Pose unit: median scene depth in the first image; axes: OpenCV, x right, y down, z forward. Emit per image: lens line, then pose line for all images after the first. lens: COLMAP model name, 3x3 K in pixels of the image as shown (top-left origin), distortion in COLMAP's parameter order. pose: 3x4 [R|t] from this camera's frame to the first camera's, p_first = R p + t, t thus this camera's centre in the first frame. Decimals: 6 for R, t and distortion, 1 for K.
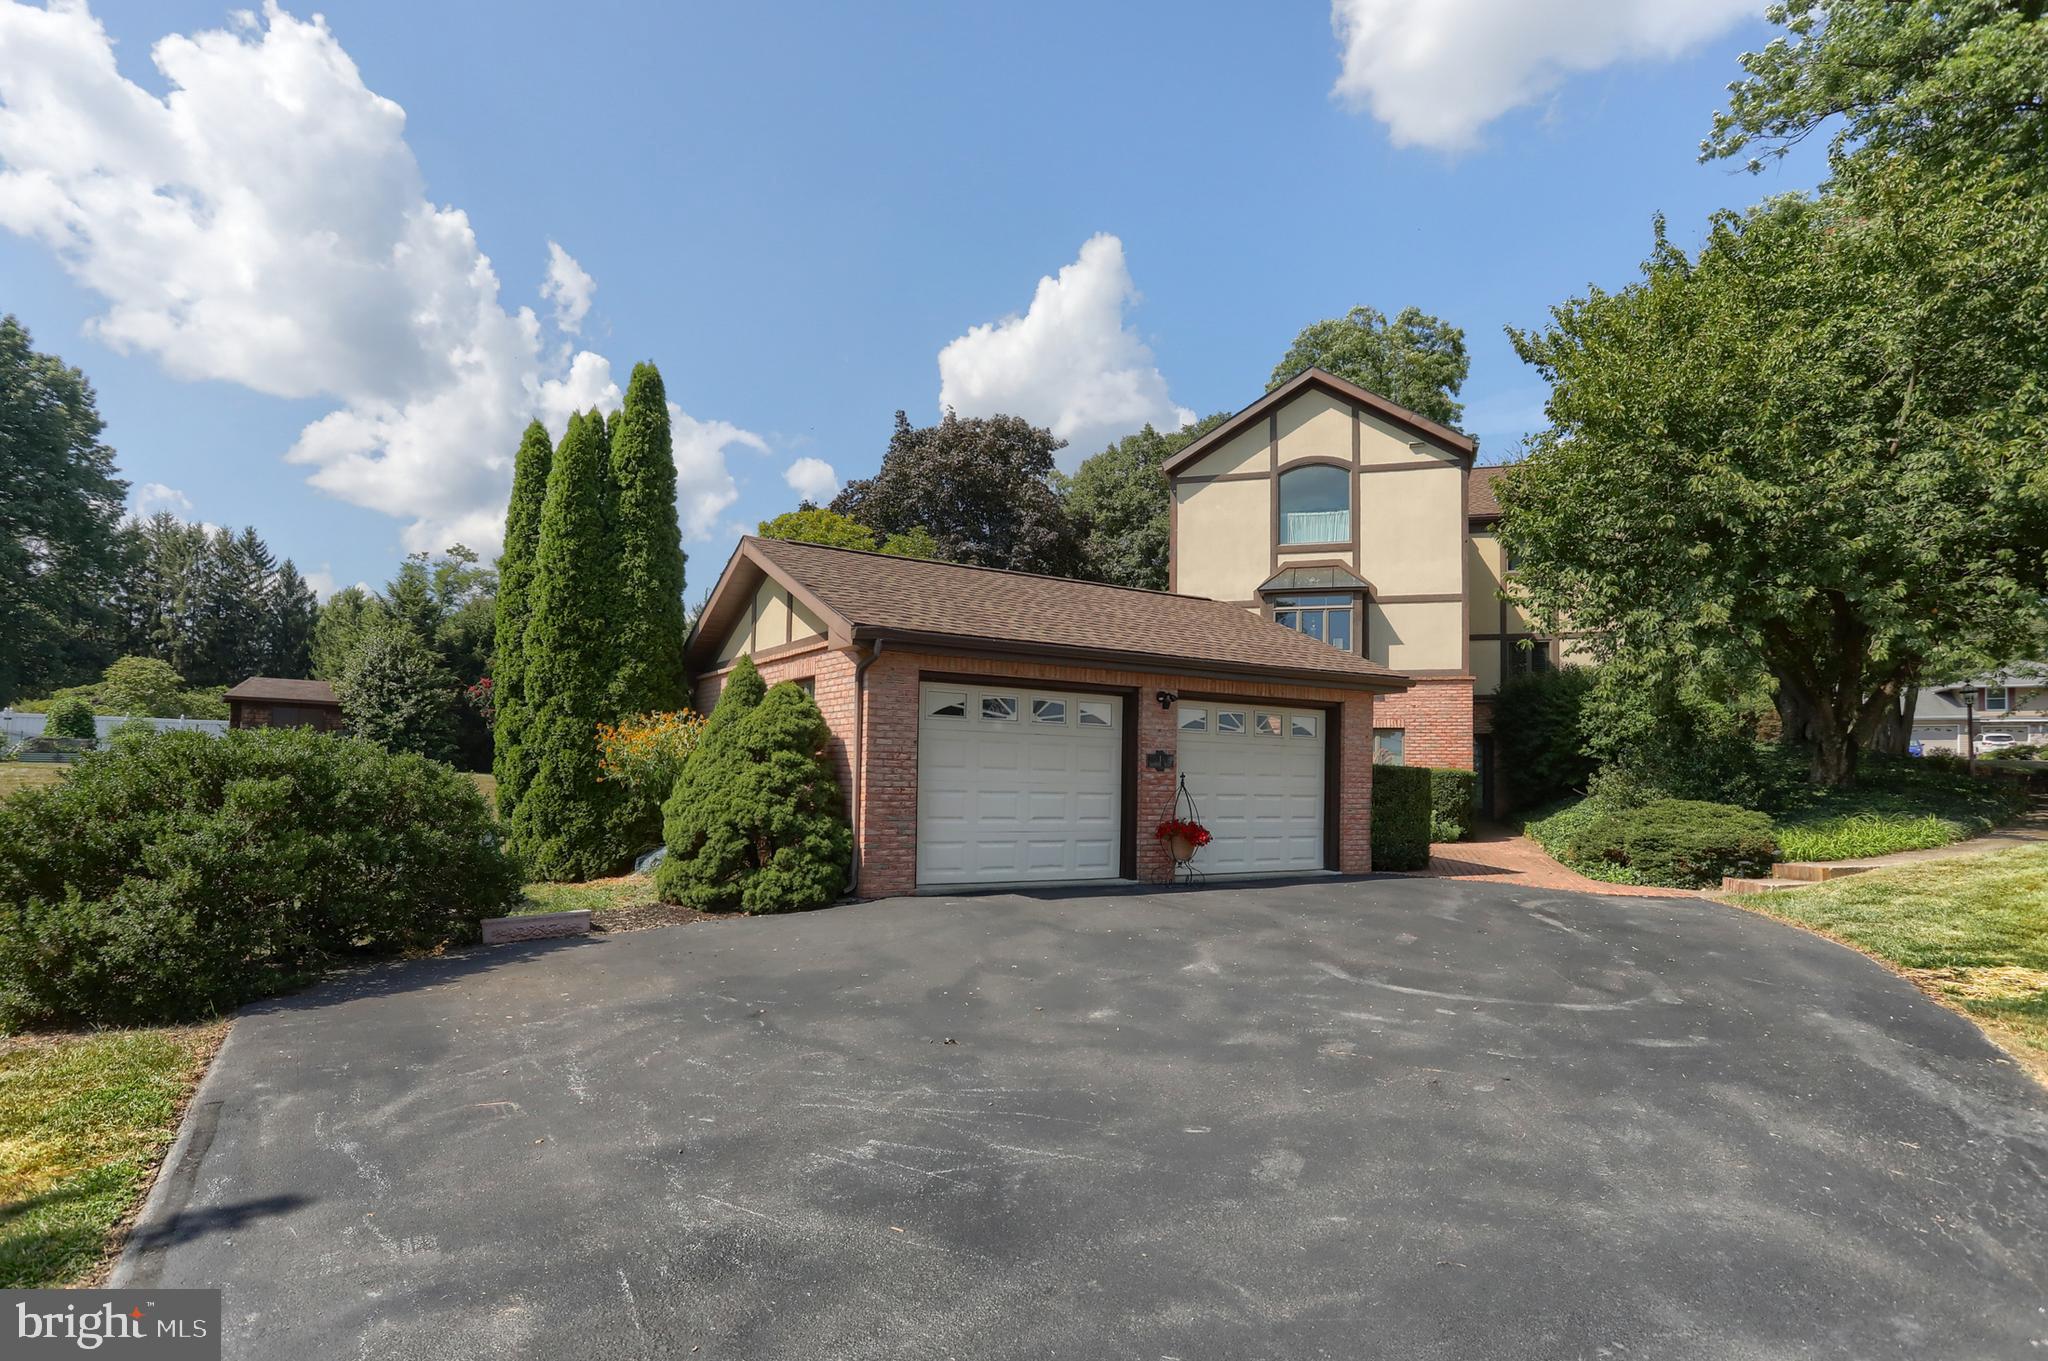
lens RADIAL K [[1126.9, 0, 1025.9], [0, 1126.9, 726.0], [0, 0, 1]] dist [-0.026753, 0.025291]
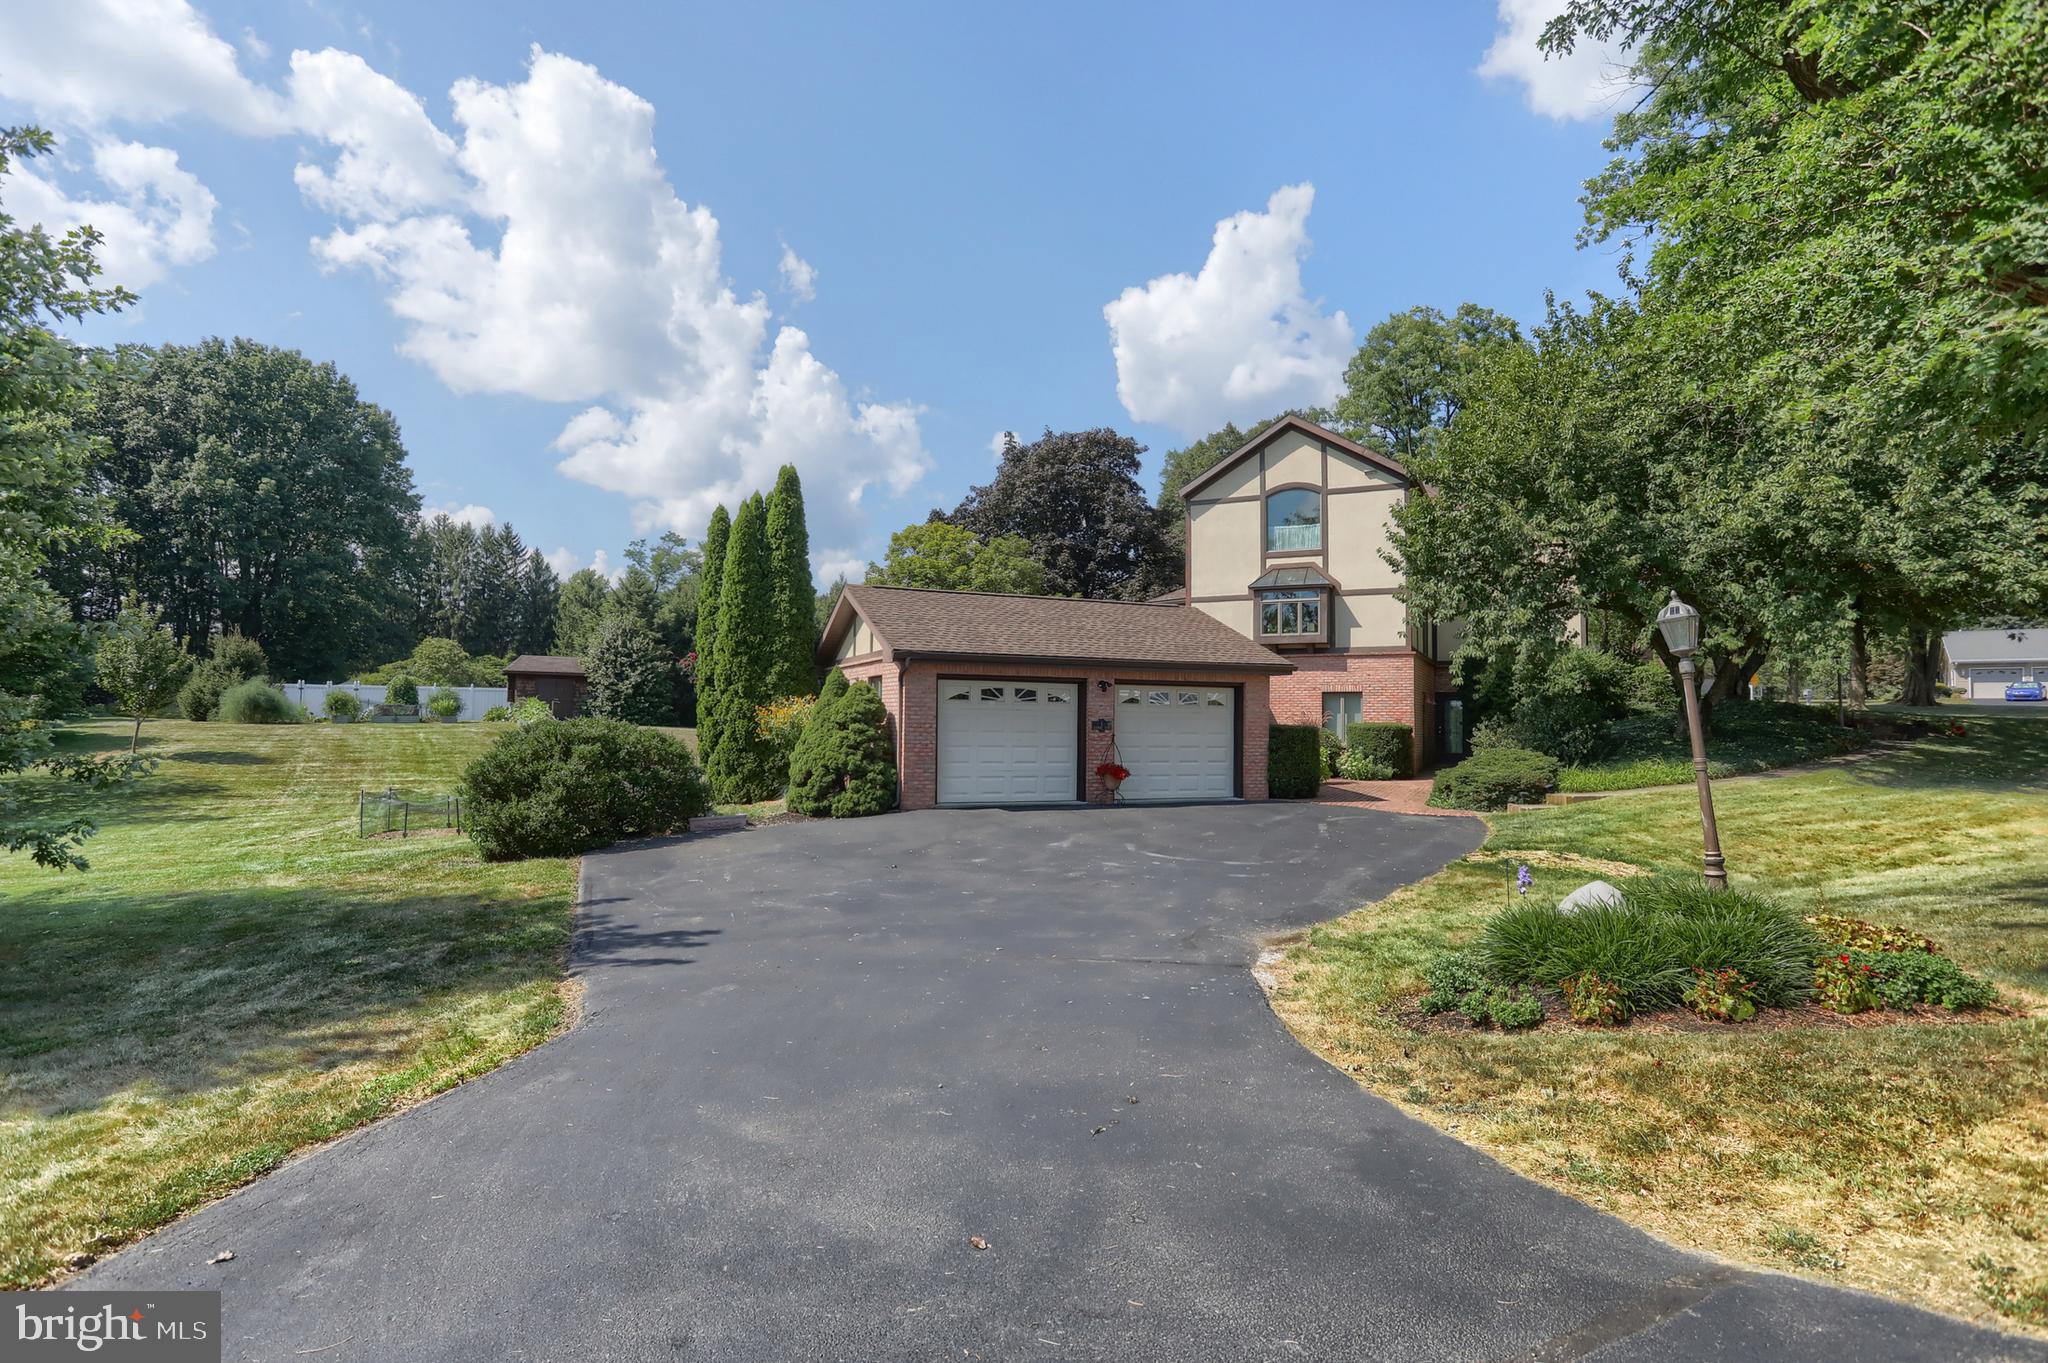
lens RADIAL K [[1084.5, 0, 1030.1], [0, 1084.5, 664.1], [0, 0, 1]] dist [-0.002883, 0.000045]
pose [[0.988870, -0.015750, -0.147945, 0.203039], [0.014507, 0.999850, -0.009480, -0.033899], [0.148072, 0.007228, 0.988950, -0.411732]]
